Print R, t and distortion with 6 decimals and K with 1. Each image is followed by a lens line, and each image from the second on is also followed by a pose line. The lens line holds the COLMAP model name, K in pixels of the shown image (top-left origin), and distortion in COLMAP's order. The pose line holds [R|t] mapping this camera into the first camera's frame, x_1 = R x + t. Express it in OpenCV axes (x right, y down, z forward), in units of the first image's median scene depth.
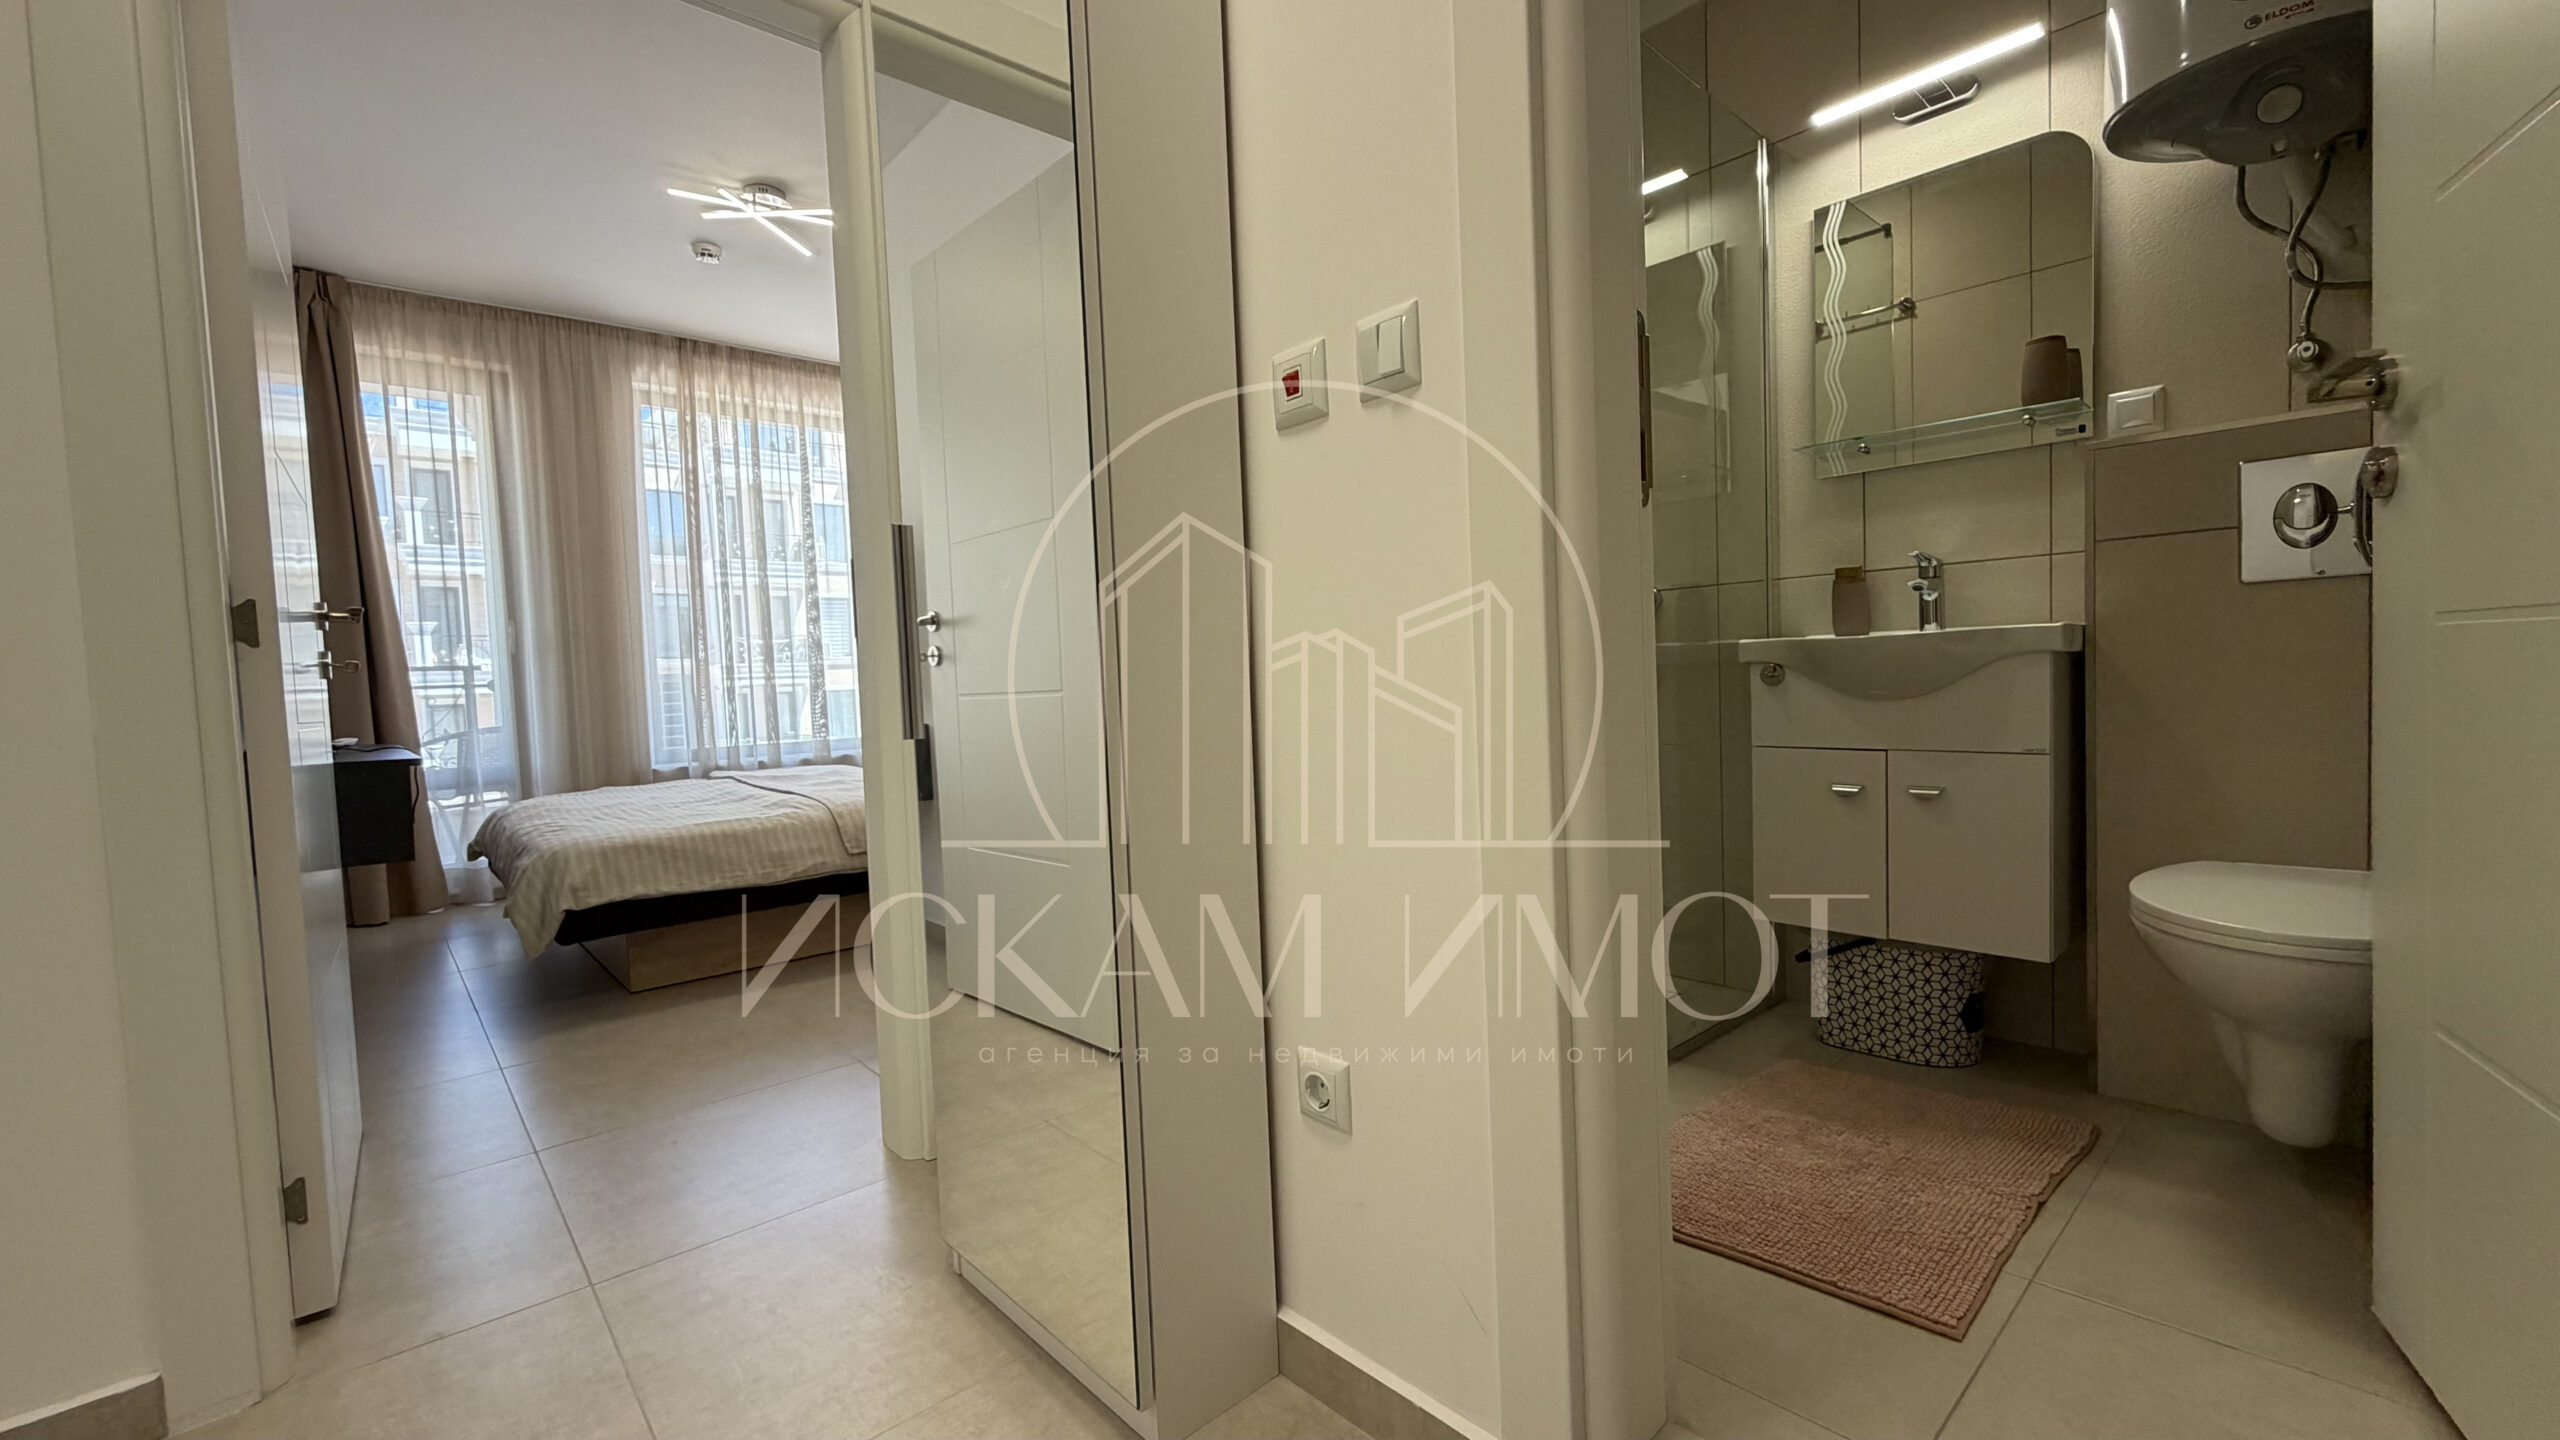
lens RADIAL K [[1020.3, 0, 1277.2], [0, 1020.3, 719.2], [0, 0, 1]] dist [0.001011, 0.000179]
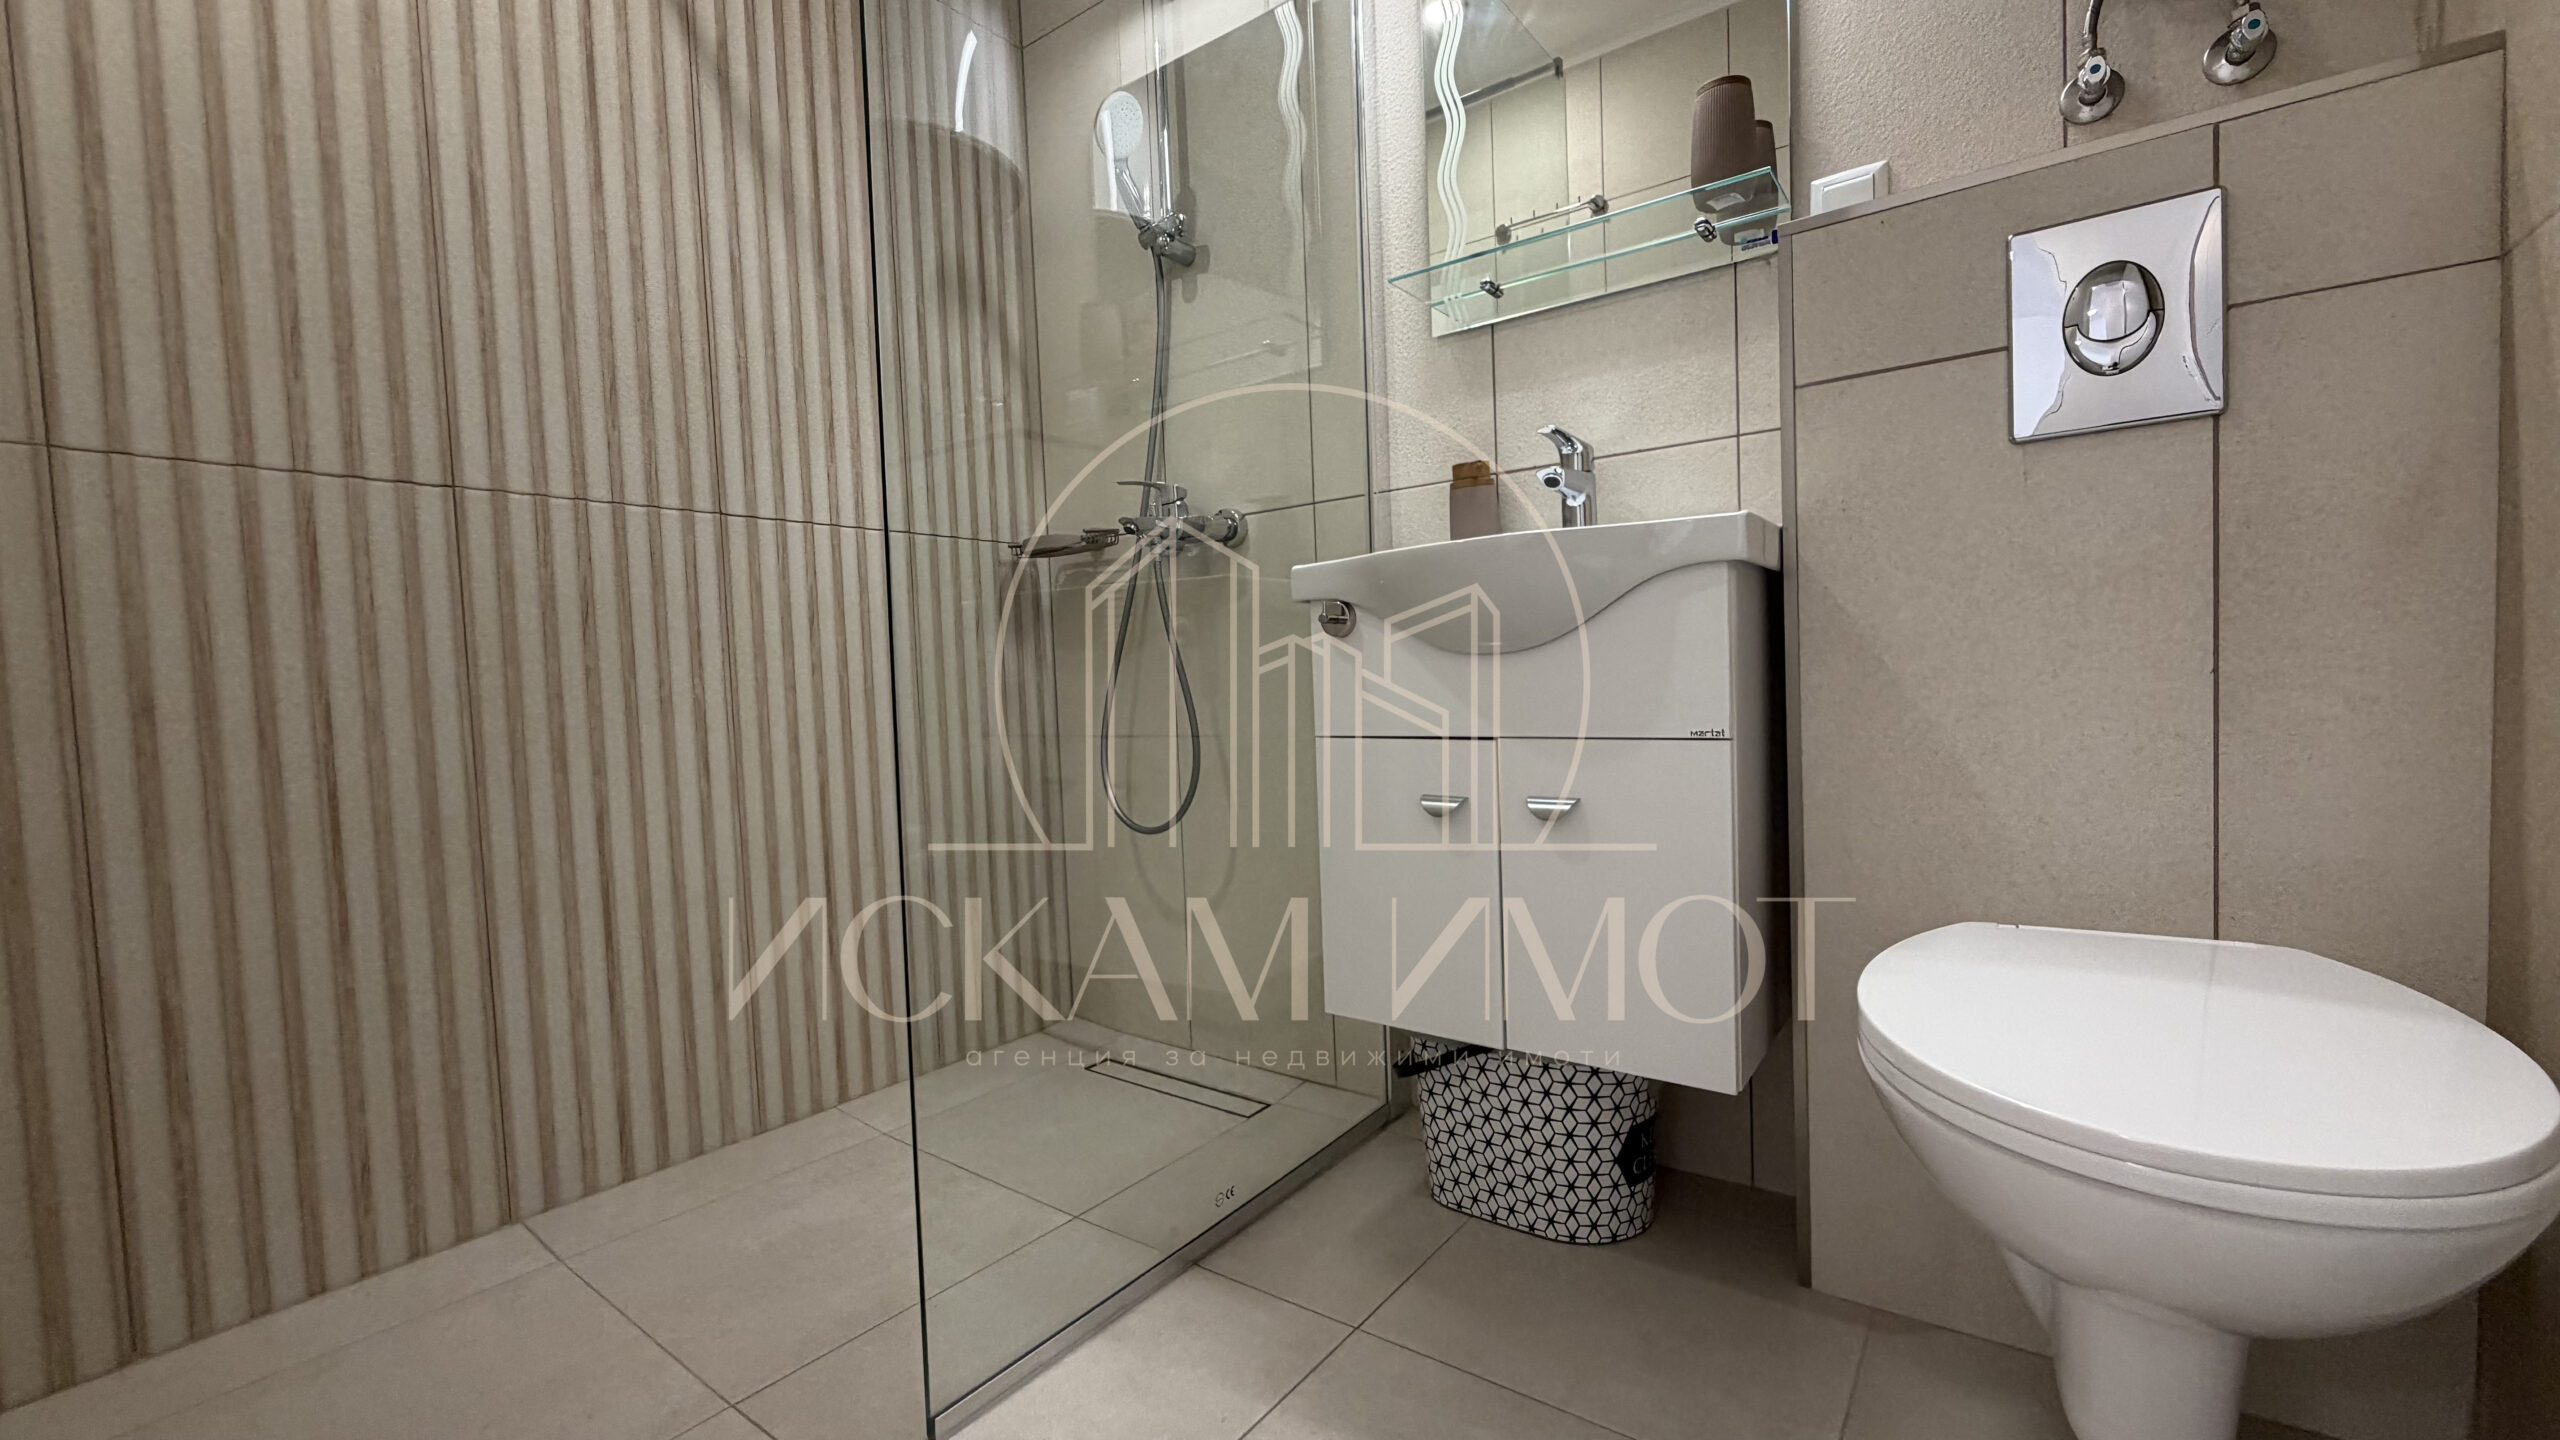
lens RADIAL K [[1020.3, 0, 1277.2], [0, 1020.3, 719.2], [0, 0, 1]] dist [0.001011, 0.000179]
pose [[0.981261, -0.011559, 0.192337, 0.349851], [0.012557, 0.999913, -0.003972, 0.019504], [-0.192275, 0.006313, 0.981321, 0.428003]]
